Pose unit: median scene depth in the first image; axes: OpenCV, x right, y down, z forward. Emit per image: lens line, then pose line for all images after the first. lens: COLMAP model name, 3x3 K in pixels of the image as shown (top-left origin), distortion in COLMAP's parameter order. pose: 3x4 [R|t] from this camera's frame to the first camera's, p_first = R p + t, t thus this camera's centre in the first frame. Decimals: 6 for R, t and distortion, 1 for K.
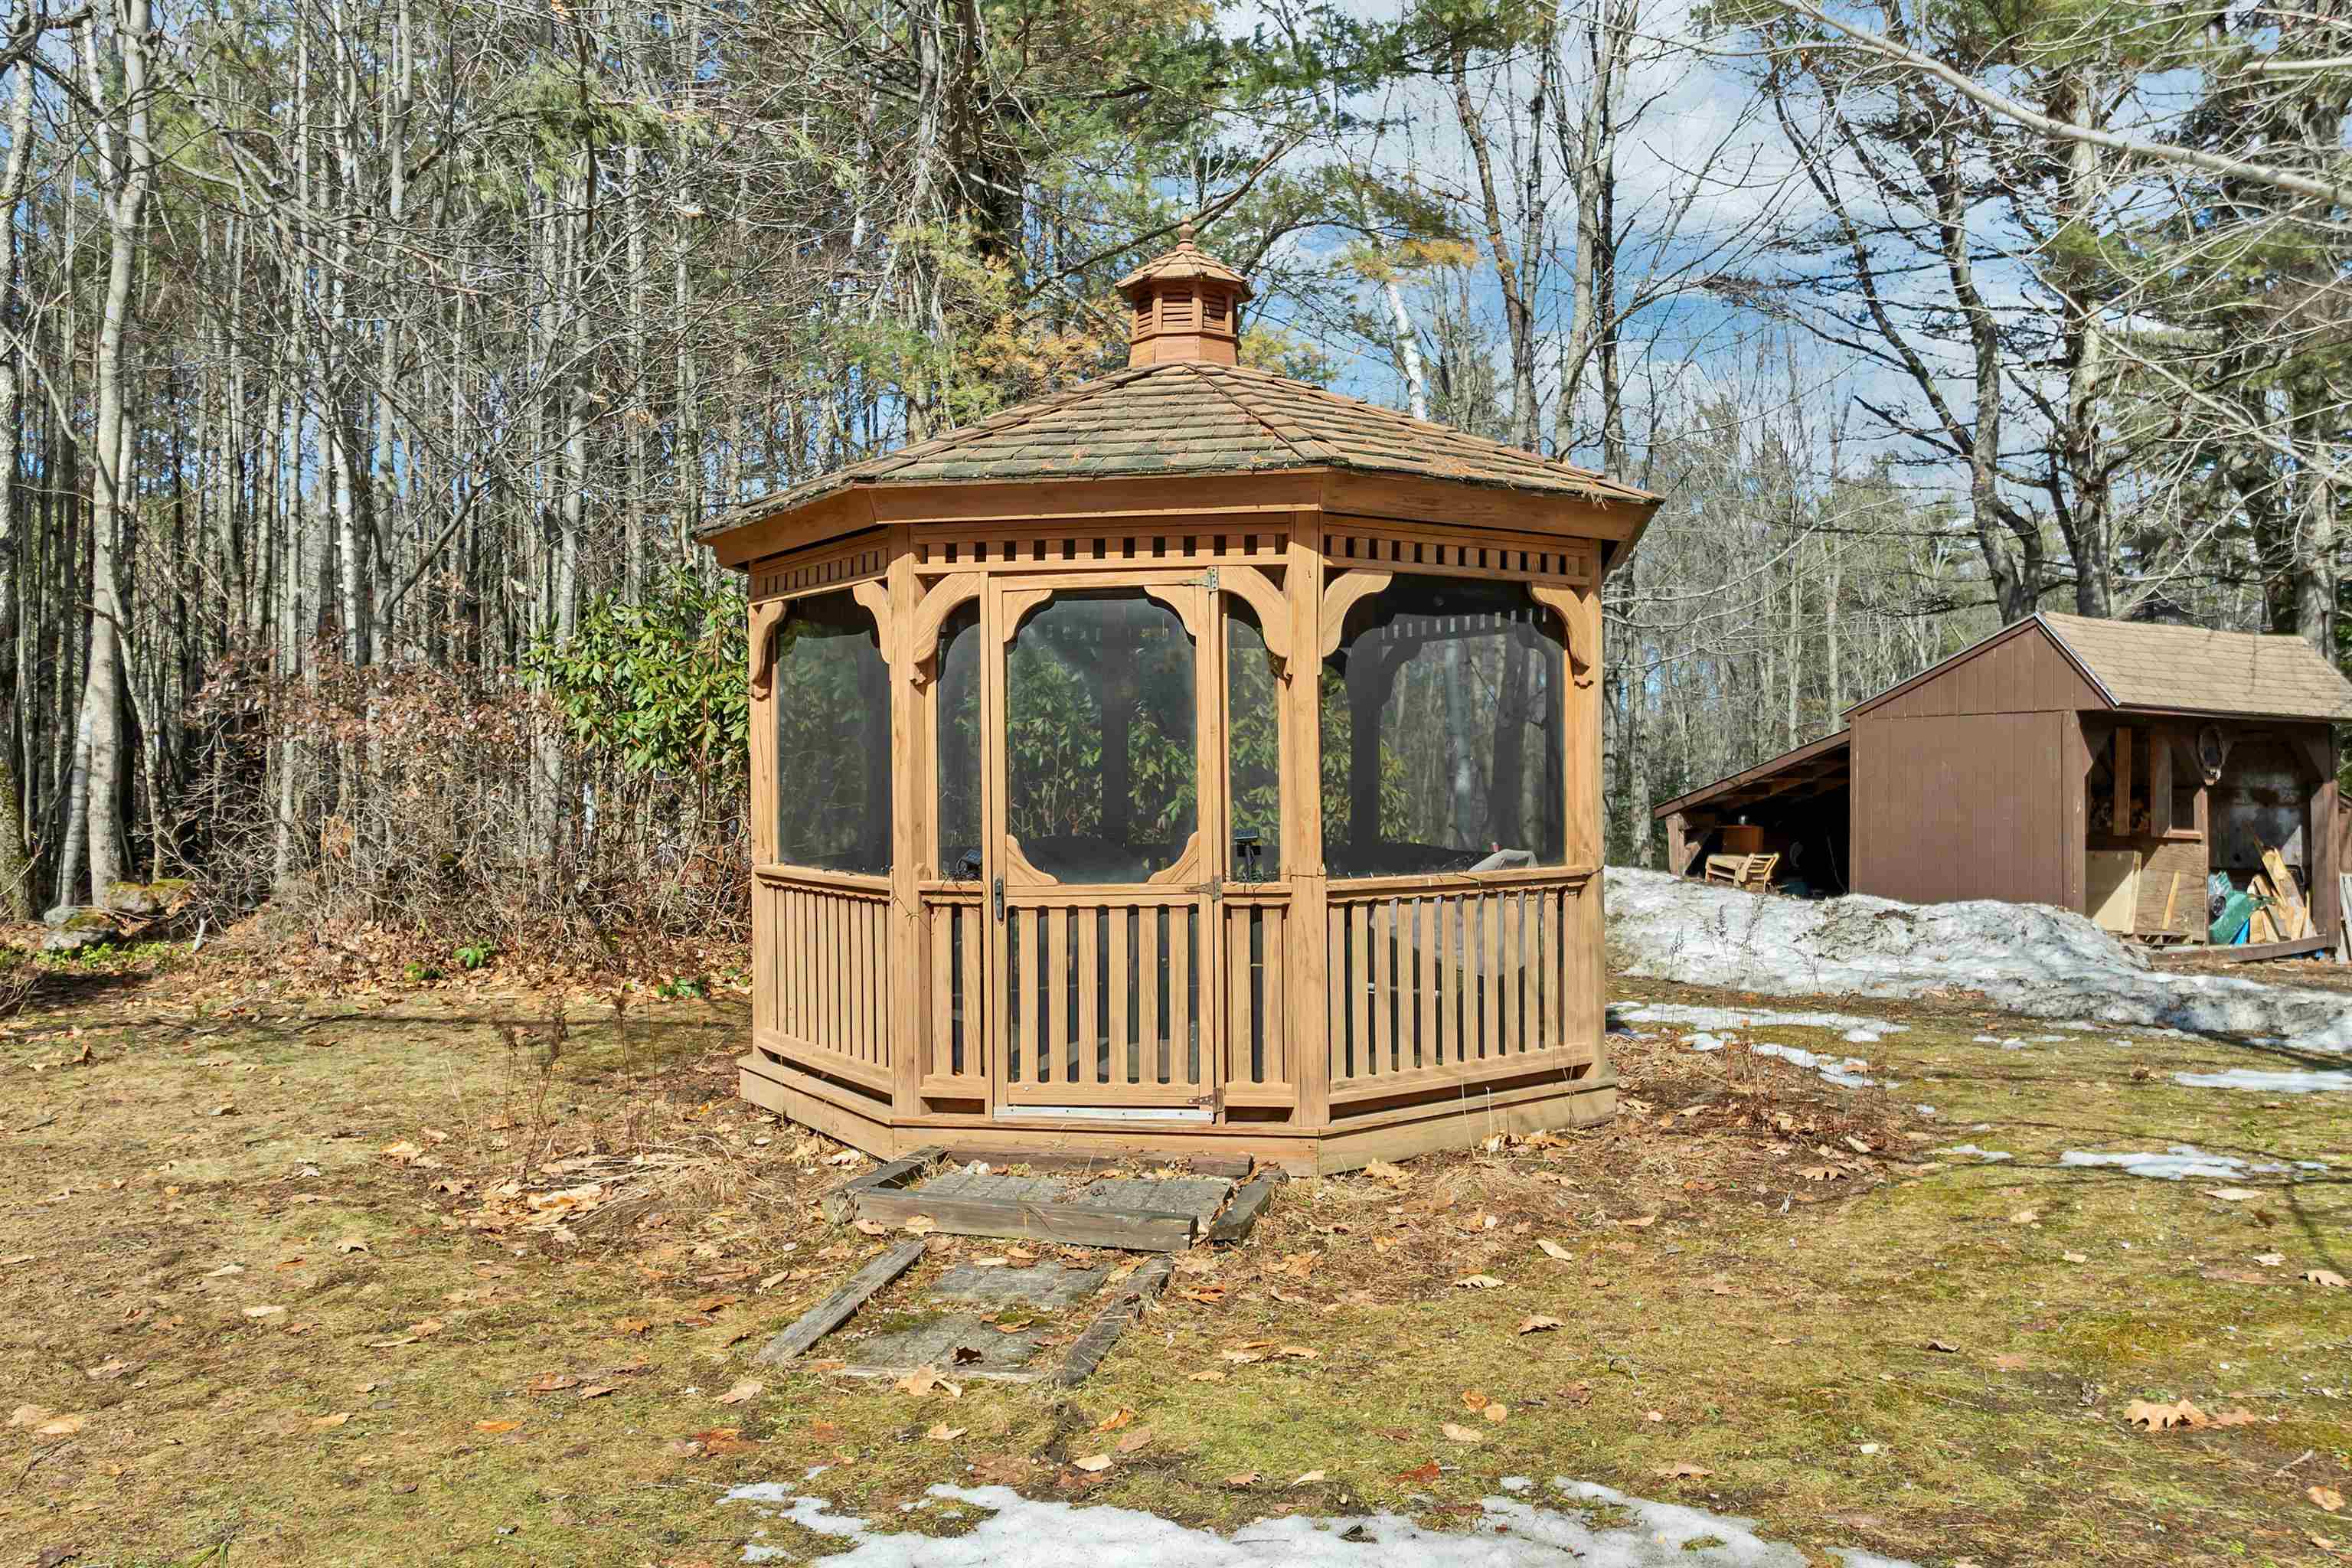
lens RADIAL K [[1670.8, 0, 1176.0], [0, 1670.8, 784.0], [0, 0, 1]] dist [0.000835, 0.001980]
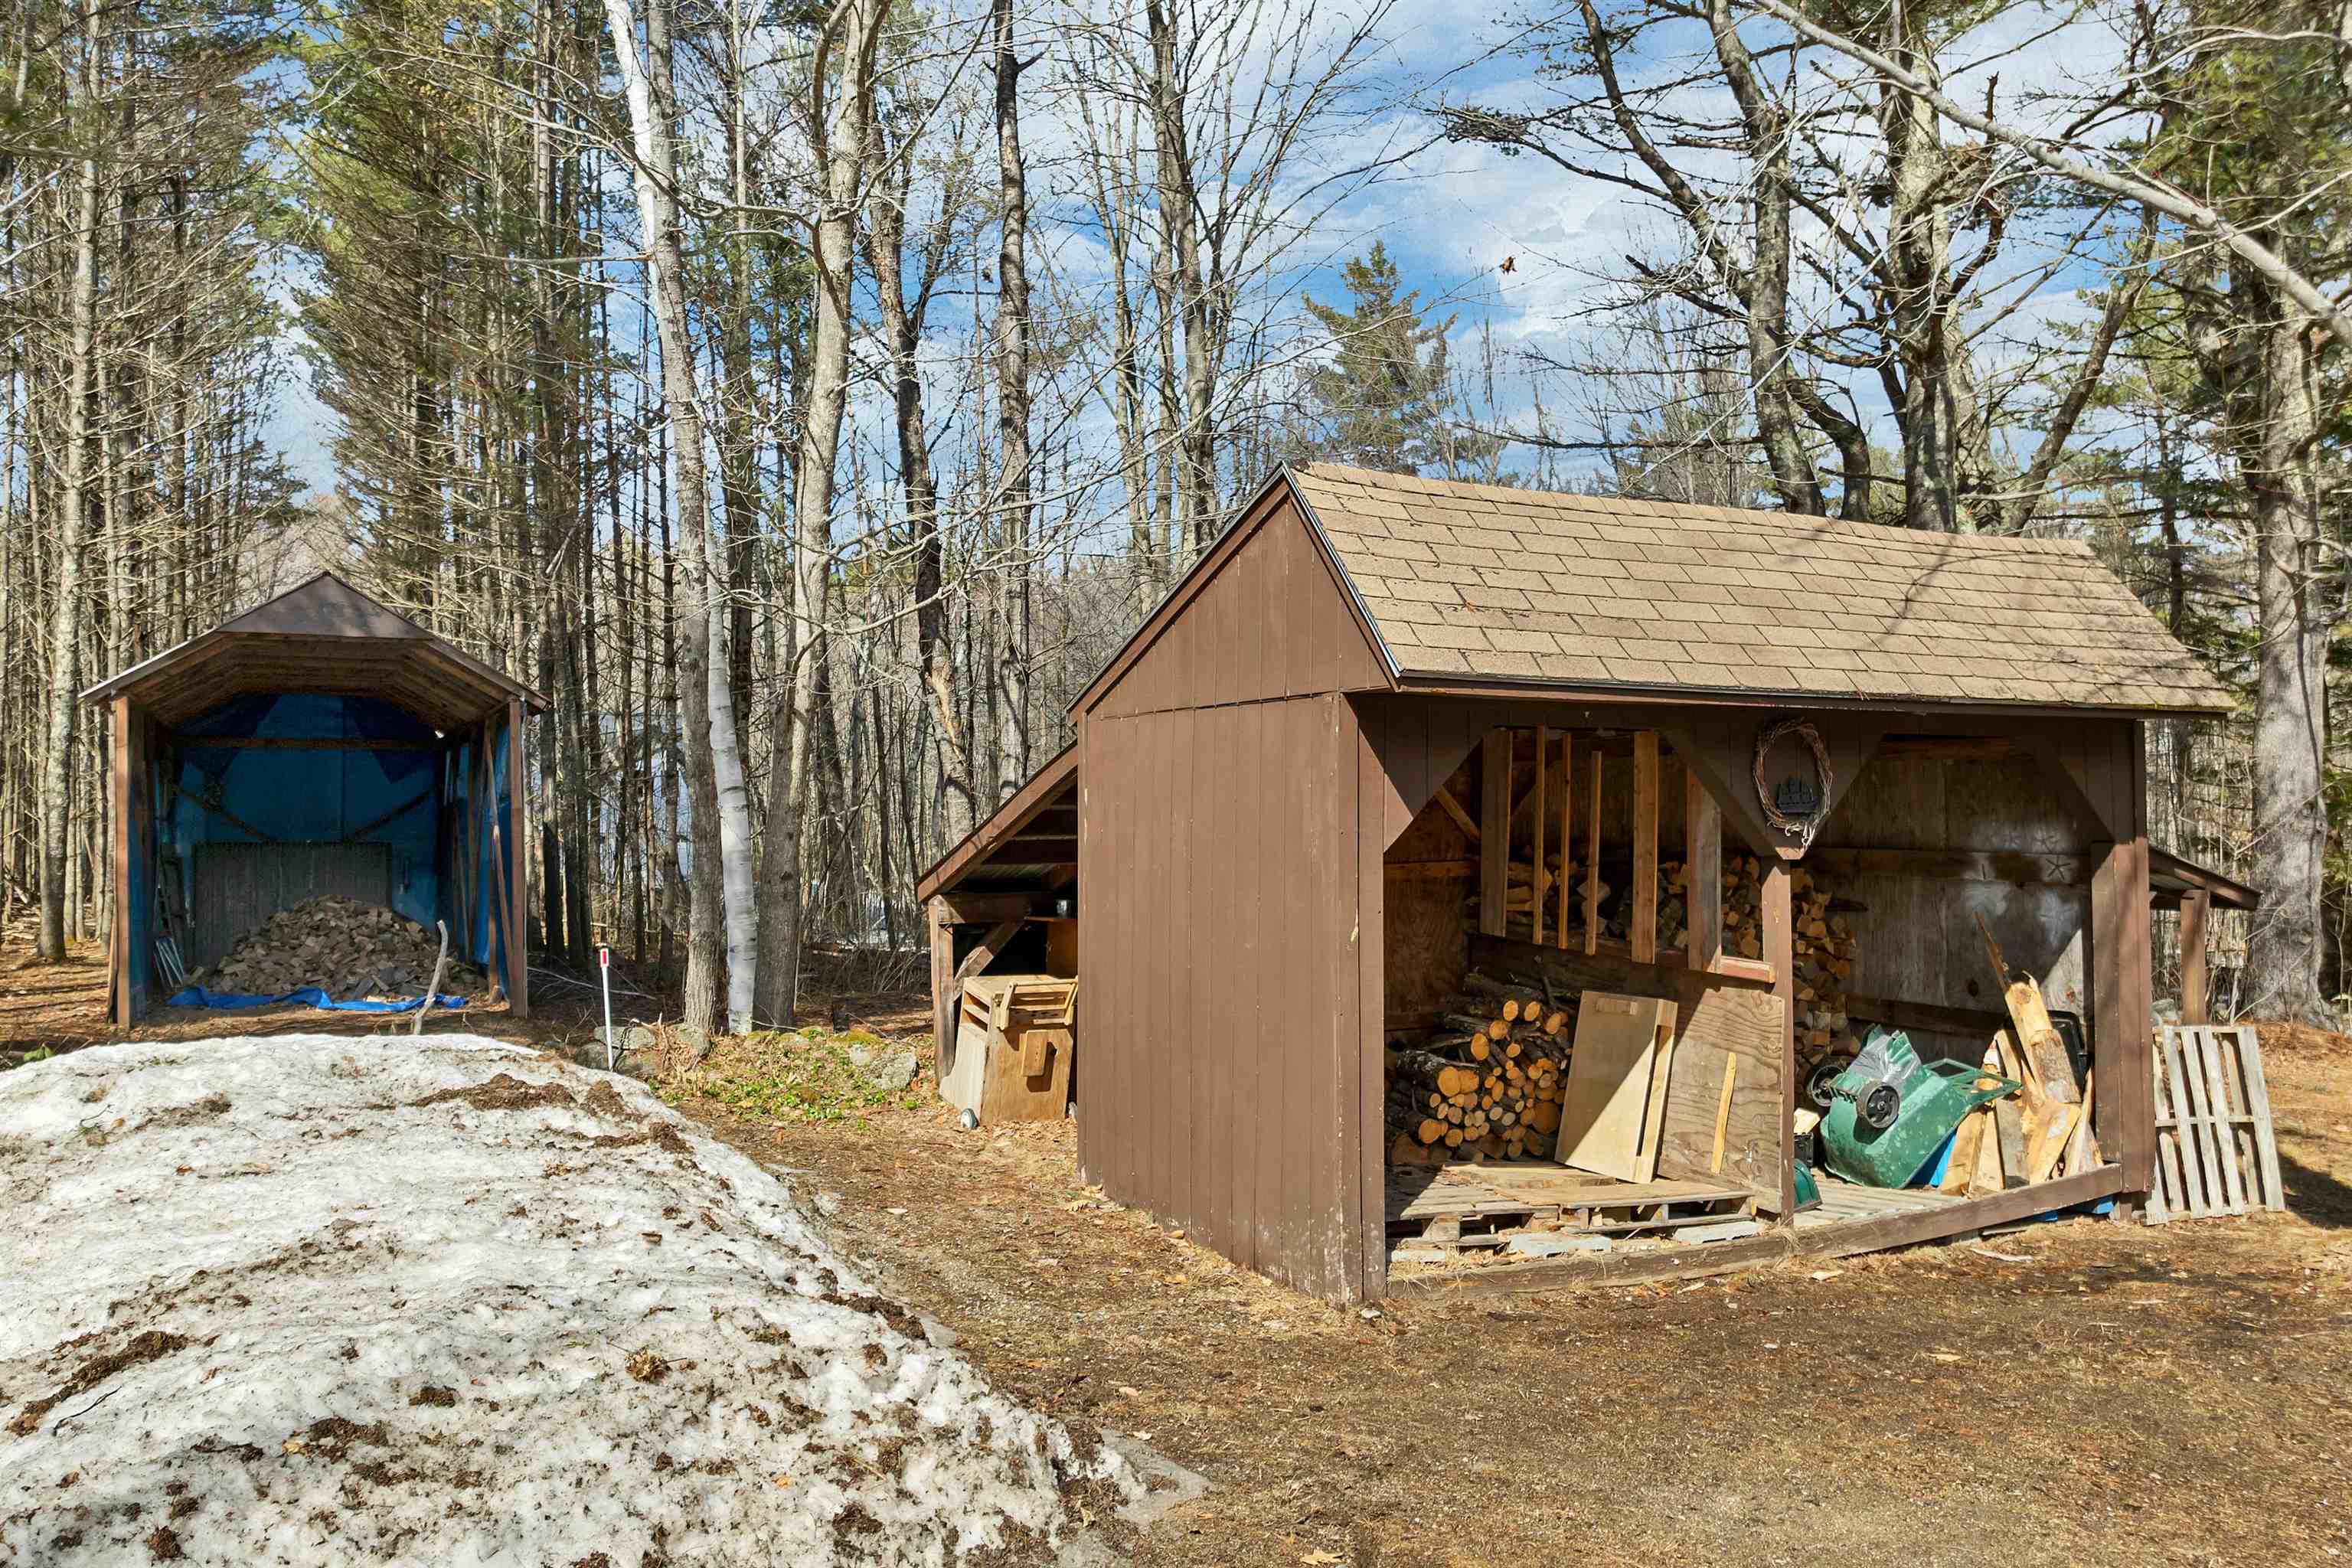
lens RADIAL K [[1648.4, 0, 1176.0], [0, 1648.4, 784.0], [0, 0, 1]] dist [-0.008739, -0.002817]
pose [[0.997114, -0.007763, -0.075516, 0.449376], [0.007402, 0.999960, -0.005057, -0.017030], [0.075552, 0.004484, 0.997132, 0.507674]]
